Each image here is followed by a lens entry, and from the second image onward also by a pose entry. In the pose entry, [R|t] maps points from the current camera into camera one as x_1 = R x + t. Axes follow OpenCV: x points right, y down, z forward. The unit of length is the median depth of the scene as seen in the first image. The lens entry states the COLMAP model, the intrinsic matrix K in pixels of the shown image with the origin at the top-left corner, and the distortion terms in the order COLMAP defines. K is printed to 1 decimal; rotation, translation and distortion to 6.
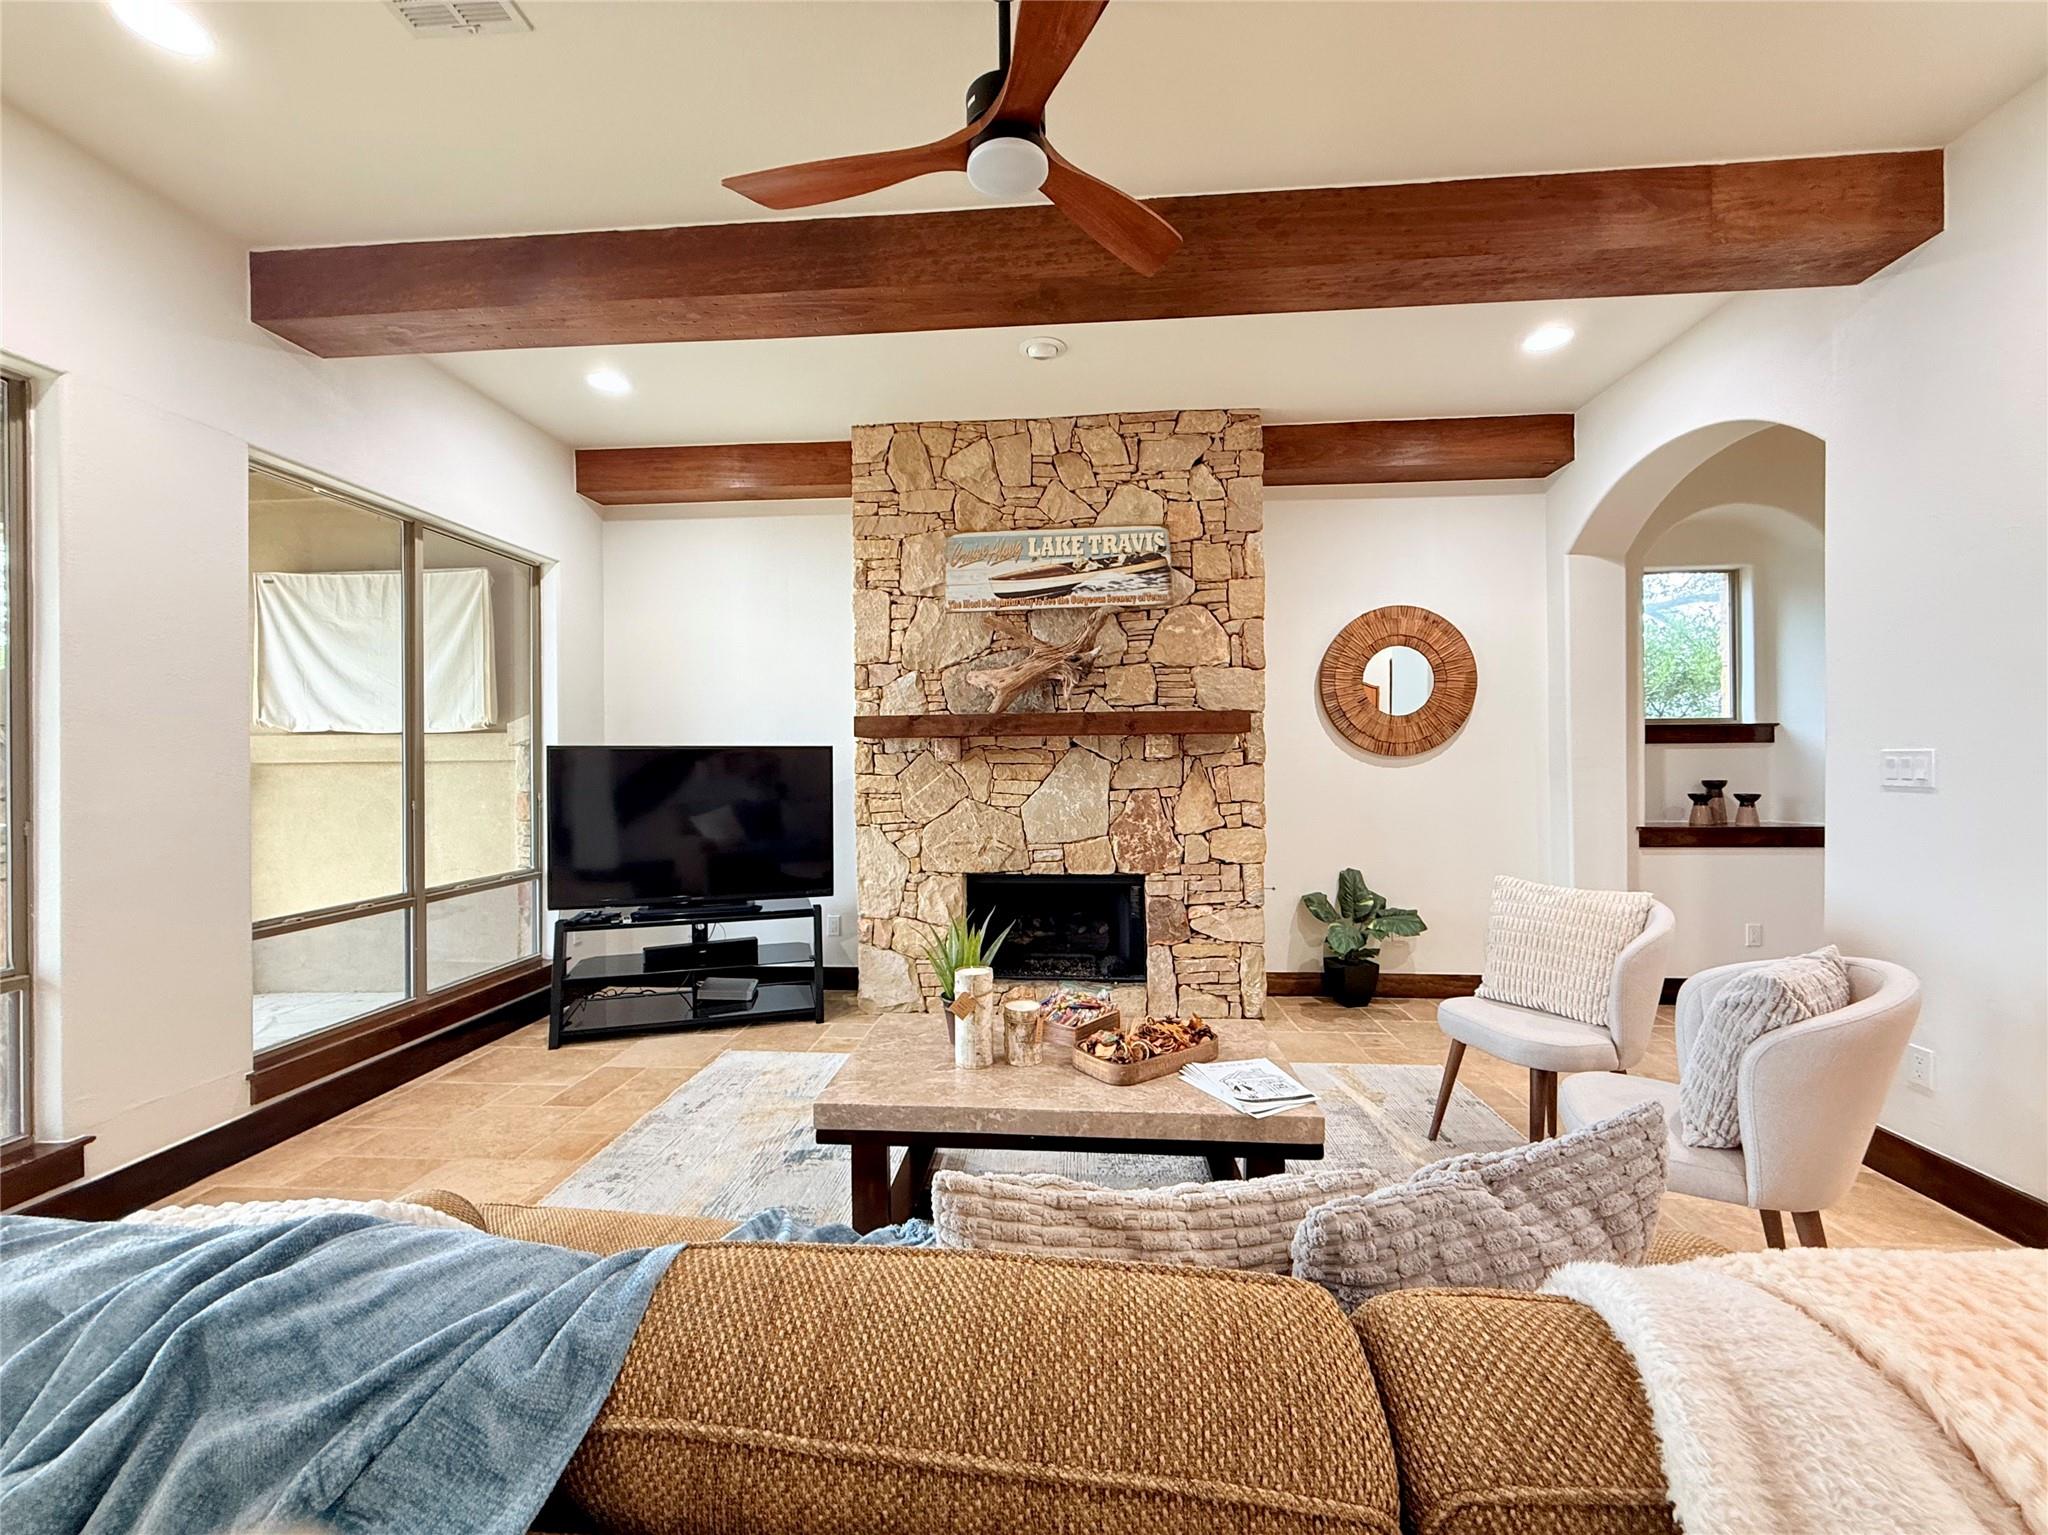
lens RADIAL K [[817.4, 0, 997.7], [0, 817.4, 754.5], [0, 0, 1]] dist [-0.001362, 0.000098]
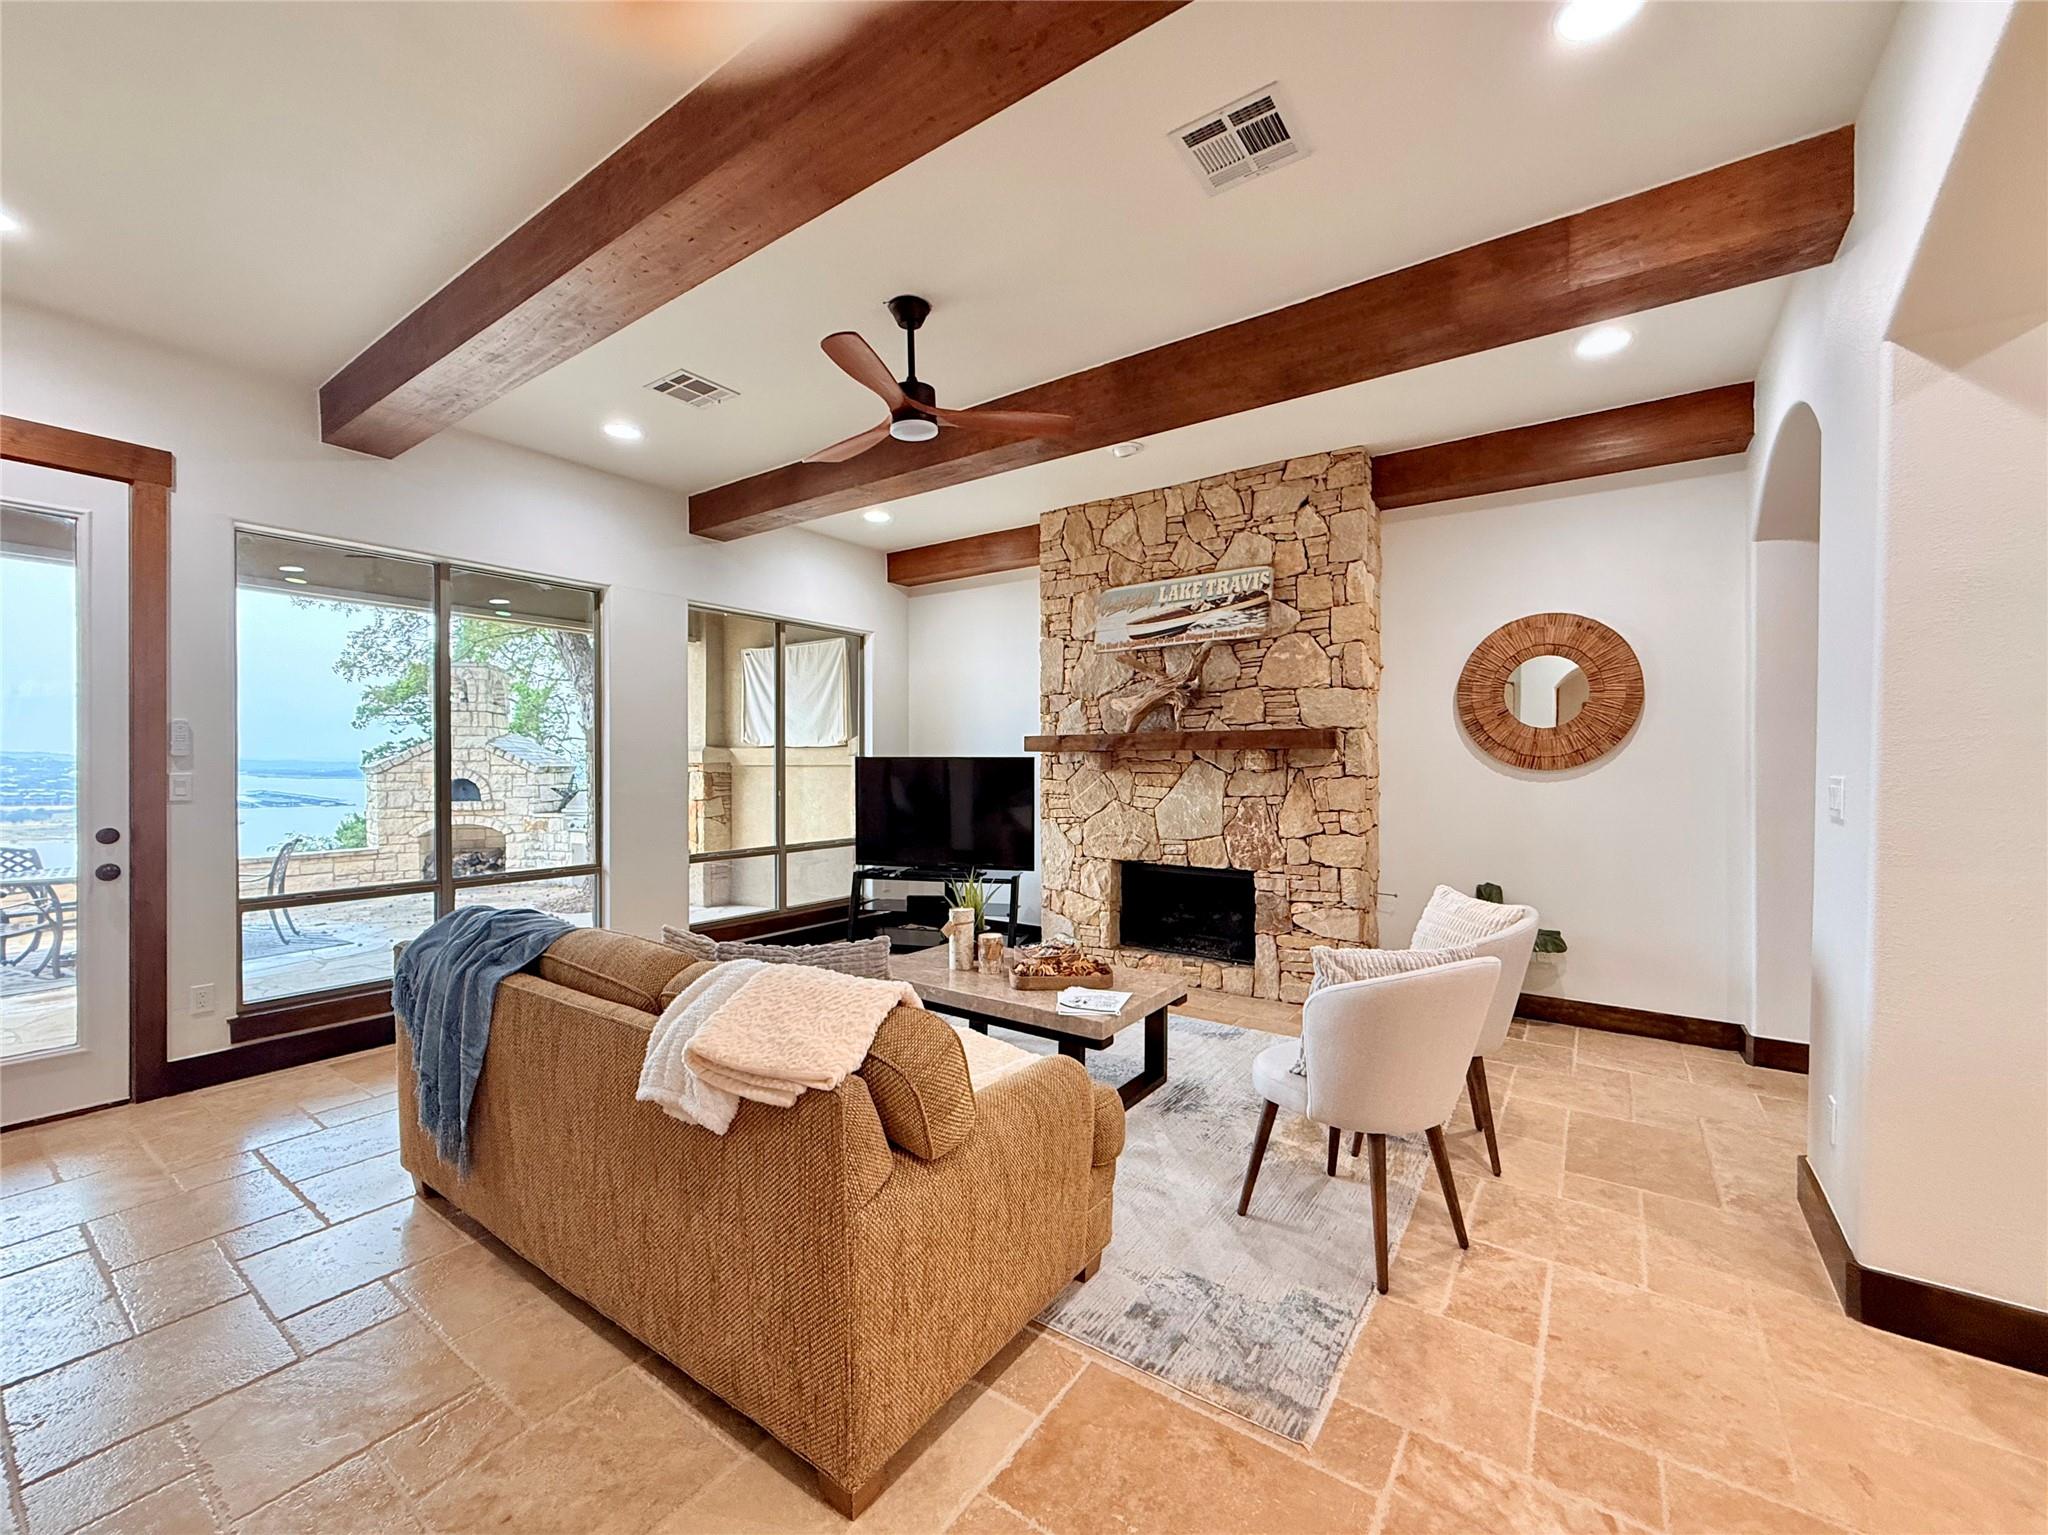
lens RADIAL K [[817.4, 0, 997.7], [0, 817.4, 754.5], [0, 0, 1]] dist [-0.001362, 0.000098]
pose [[0.853176, 0.002722, -0.521616, 0.468611], [-0.001215, 0.999994, 0.003232, -0.020056], [0.521621, -0.002124, 0.853174, -0.163748]]
